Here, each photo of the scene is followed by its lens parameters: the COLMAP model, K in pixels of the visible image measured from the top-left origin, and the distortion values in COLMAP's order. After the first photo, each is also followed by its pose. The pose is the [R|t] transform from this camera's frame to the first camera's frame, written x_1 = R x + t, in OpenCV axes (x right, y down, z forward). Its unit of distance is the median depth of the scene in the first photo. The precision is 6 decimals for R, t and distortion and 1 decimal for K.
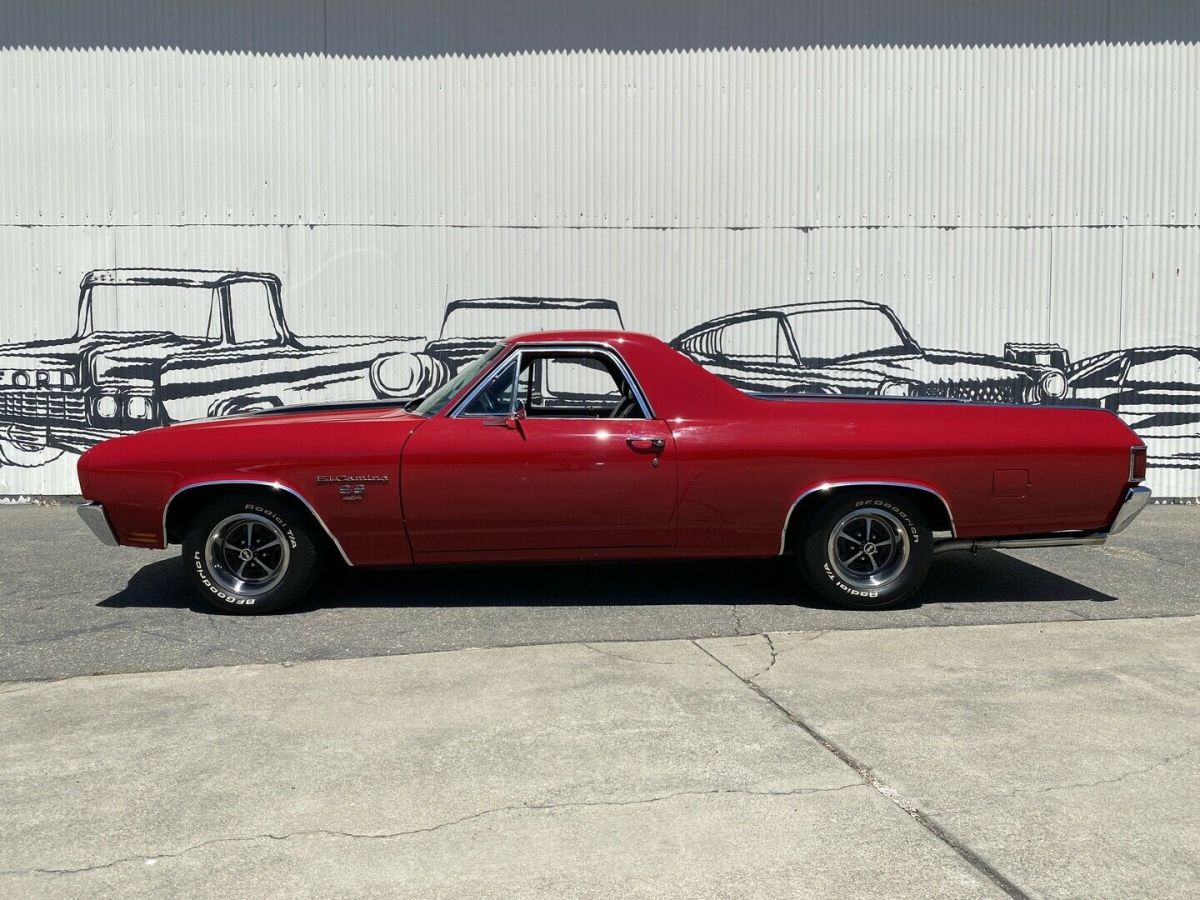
lens RADIAL K [[924.6, 0, 596.3], [0, 924.6, 444.8], [0, 0, 1]] dist [0.026335, -0.028018]
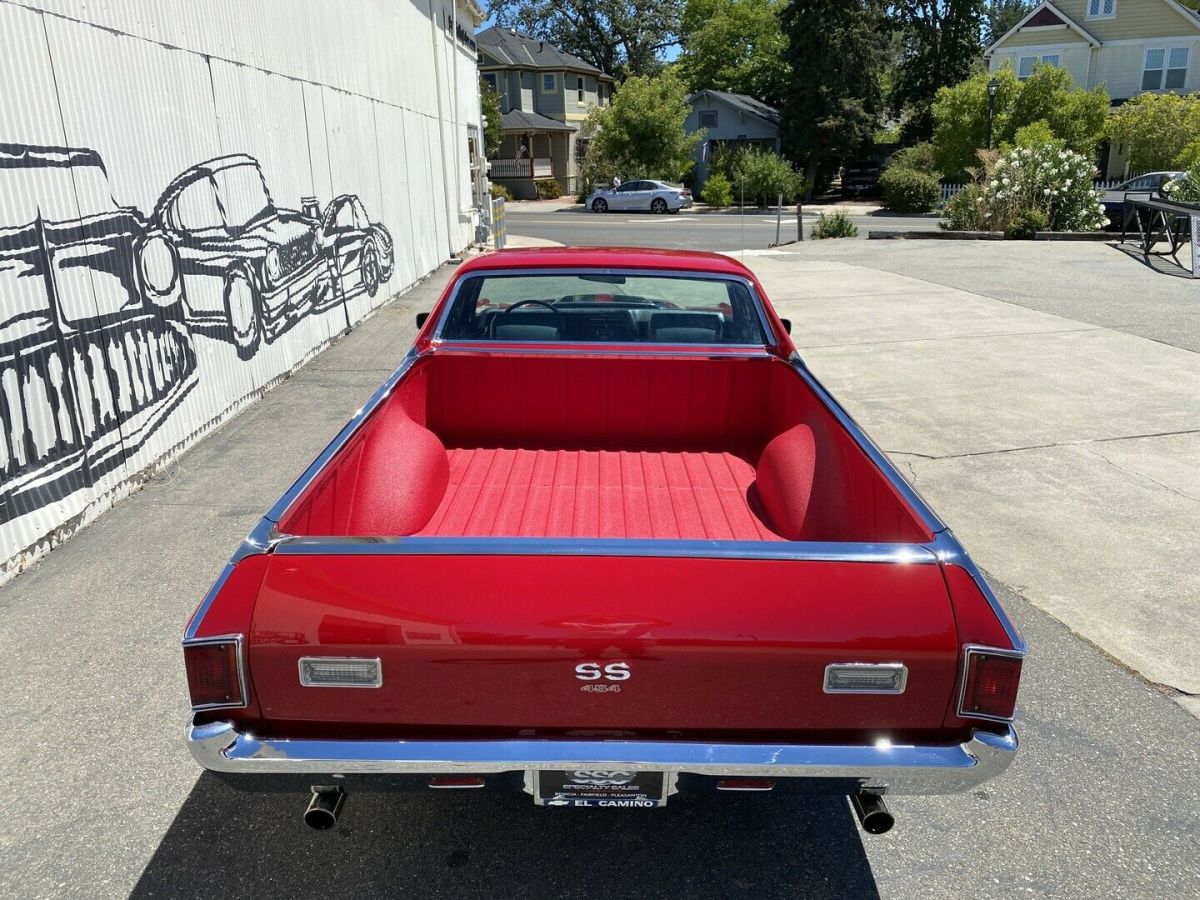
lens RADIAL K [[924.6, 0, 604.8], [0, 924.6, 441.3], [0, 0, 1]] dist [0.026335, -0.028018]
pose [[-0.024407, -0.295453, 0.955045, -0.617463], [0.060983, 0.953111, 0.296413, -0.136410], [-0.997840, 0.065476, -0.005245, 0.688890]]
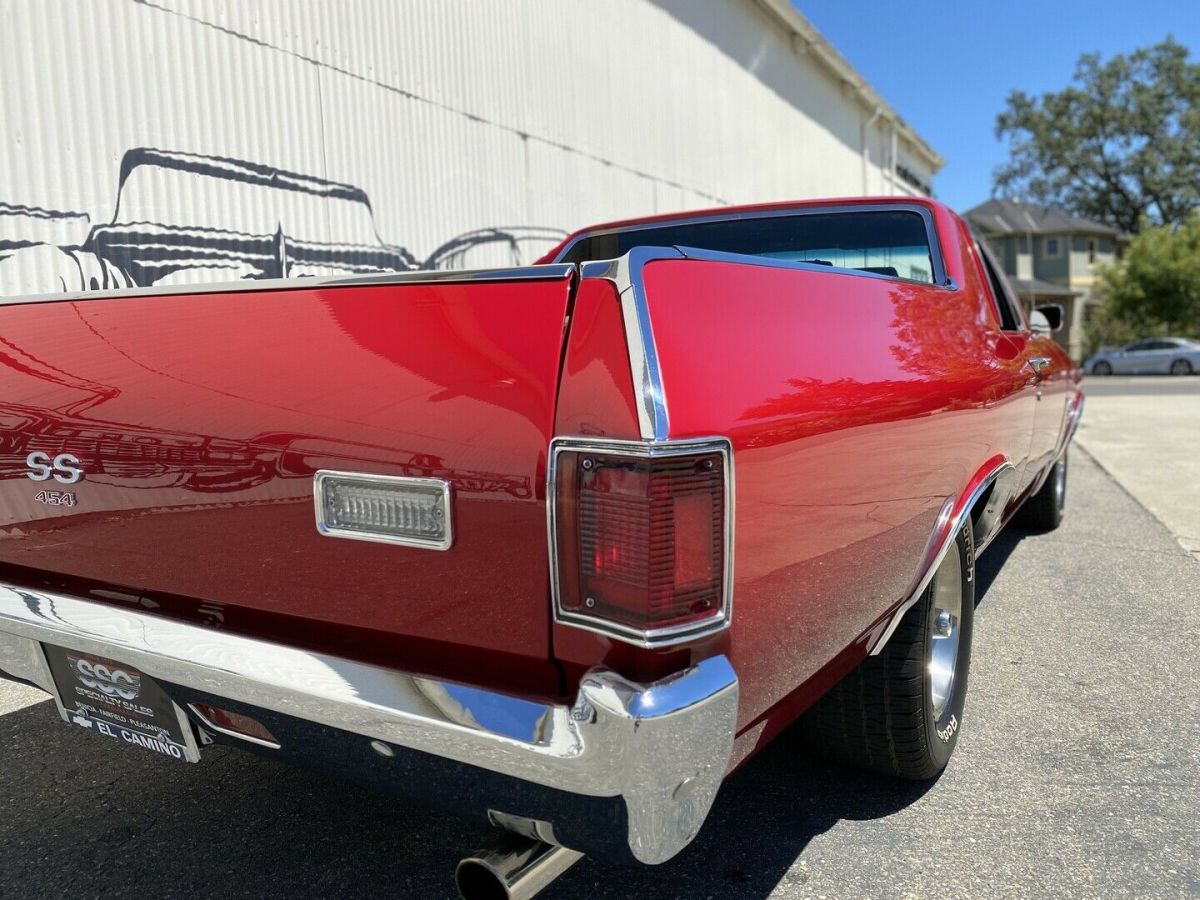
lens RADIAL K [[924.6, 0, 602.4], [0, 924.6, 449.7], [0, 0, 1]] dist [0.026335, -0.028018]
pose [[0.481223, -0.104856, 0.870304, -0.487456], [0.078268, 0.993994, 0.076481, -0.012208], [-0.873097, 0.031312, 0.486540, 0.541957]]
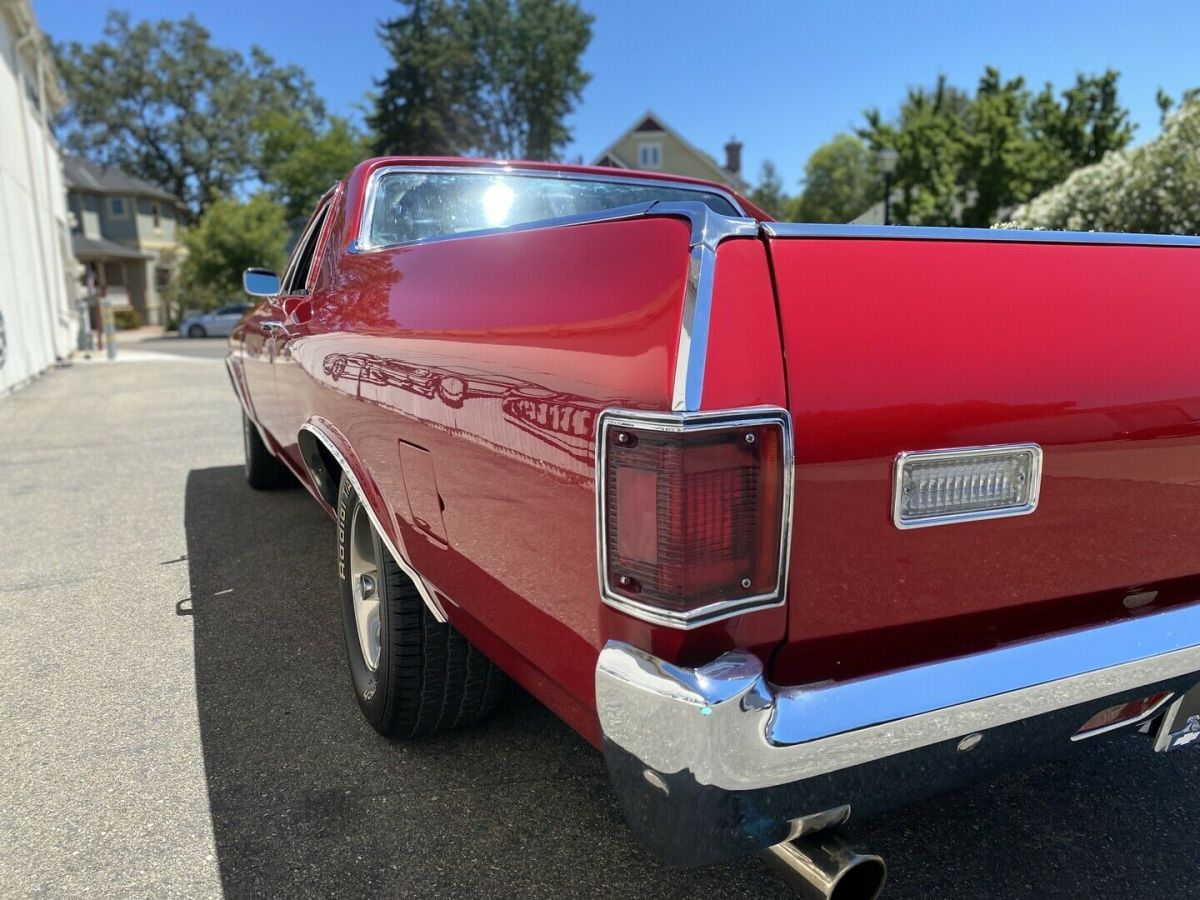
lens RADIAL K [[924.6, 0, 599.9], [0, 924.6, 446.2], [0, 0, 1]] dist [0.026335, -0.028018]
pose [[-0.441162, -0.138168, 0.886727, -0.473400], [0.065816, 0.980435, 0.185514, -0.035665], [-0.895011, 0.140203, -0.423437, 0.845146]]
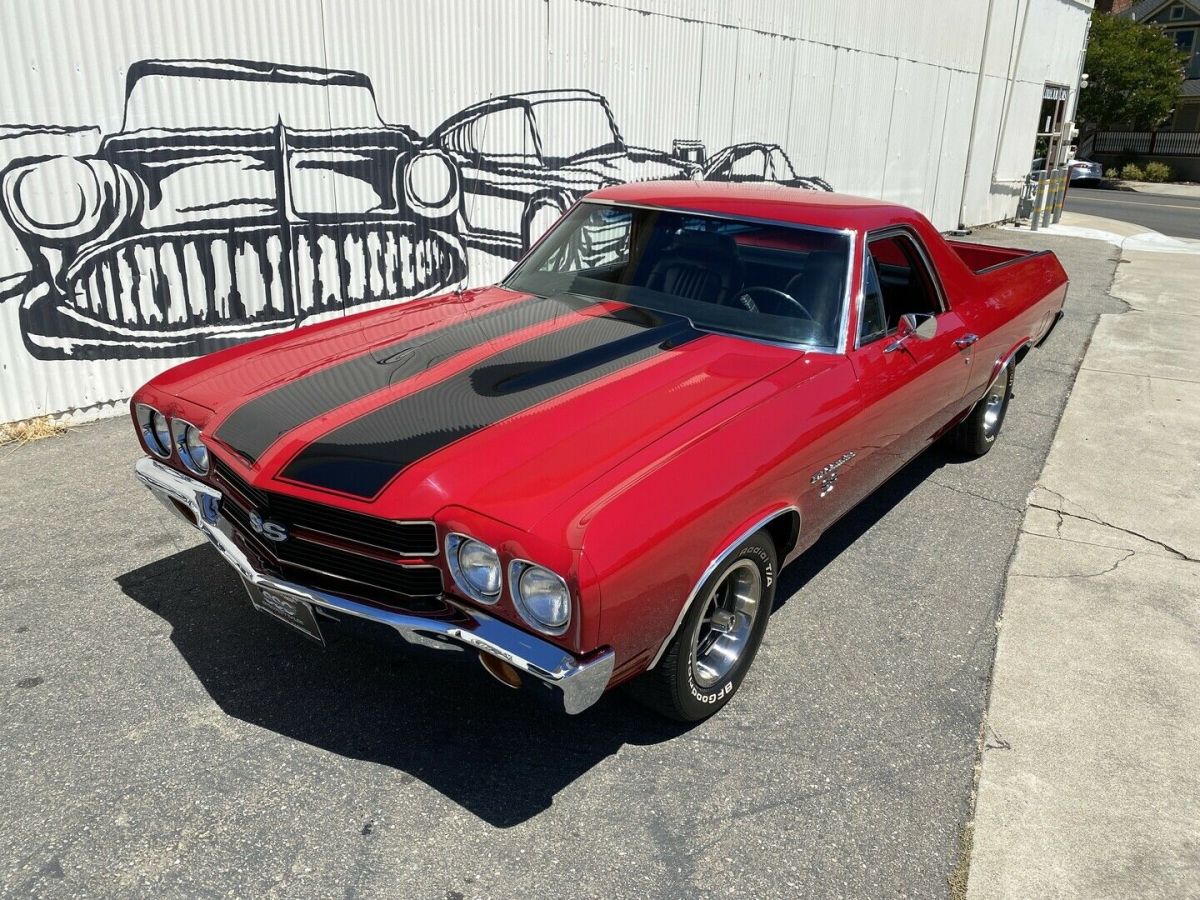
lens RADIAL K [[924.6, 0, 603.4], [0, 924.6, 444.4], [0, 0, 1]] dist [0.026335, -0.028018]
pose [[0.610817, -0.248119, 0.751891, -0.470946], [0.011970, 0.952416, 0.304567, -0.101569], [-0.791681, -0.177035, 0.584722, 0.394951]]
